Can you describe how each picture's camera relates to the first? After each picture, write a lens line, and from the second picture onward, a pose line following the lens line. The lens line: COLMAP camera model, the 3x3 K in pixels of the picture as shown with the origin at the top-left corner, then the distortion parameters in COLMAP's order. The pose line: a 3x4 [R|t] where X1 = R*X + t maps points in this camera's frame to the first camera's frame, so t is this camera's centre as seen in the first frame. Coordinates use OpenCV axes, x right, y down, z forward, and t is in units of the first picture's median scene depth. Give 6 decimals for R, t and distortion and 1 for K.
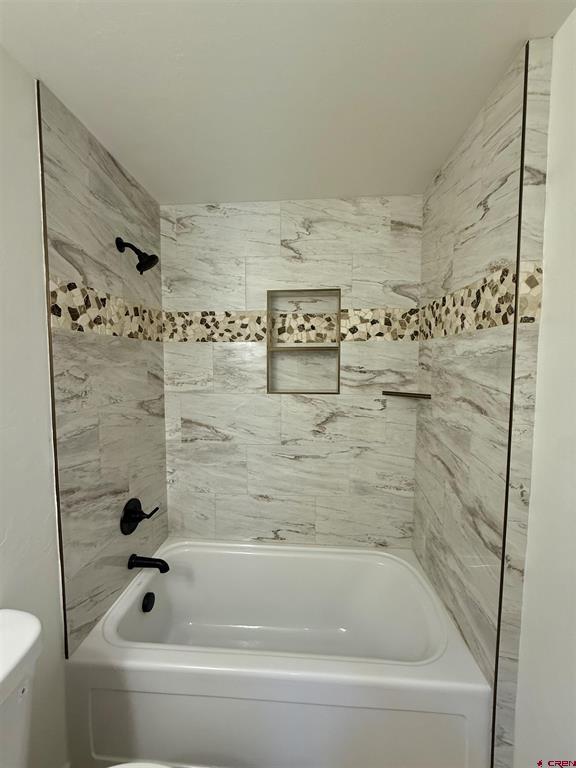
lens RADIAL K [[306.3, 0, 291.6], [0, 306.3, 383.3], [0, 0, 1]] dist [-0.000373, -0.000439]
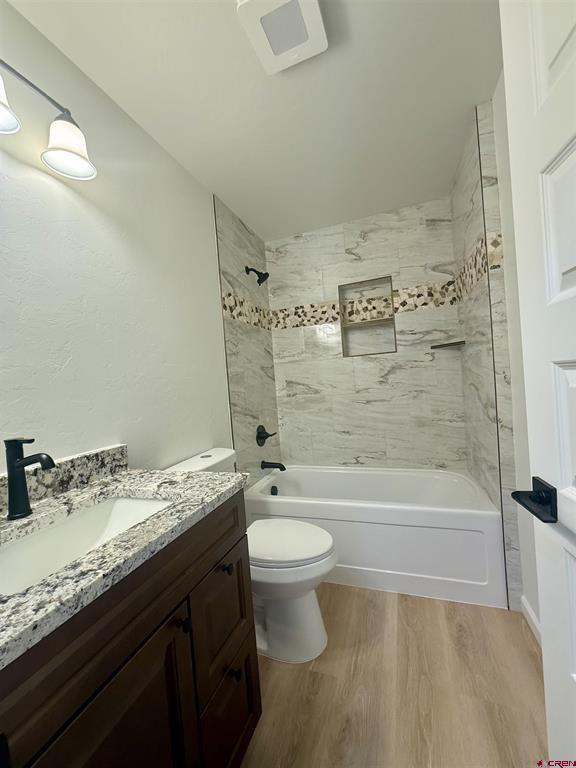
lens RADIAL K [[306.3, 0, 291.6], [0, 306.3, 383.3], [0, 0, 1]] dist [-0.000373, -0.000439]
pose [[0.958654, -0.071755, -0.275380, 0.074787], [0.059085, 0.996789, -0.054044, 0.221541], [0.278374, 0.035539, 0.959815, -0.427633]]
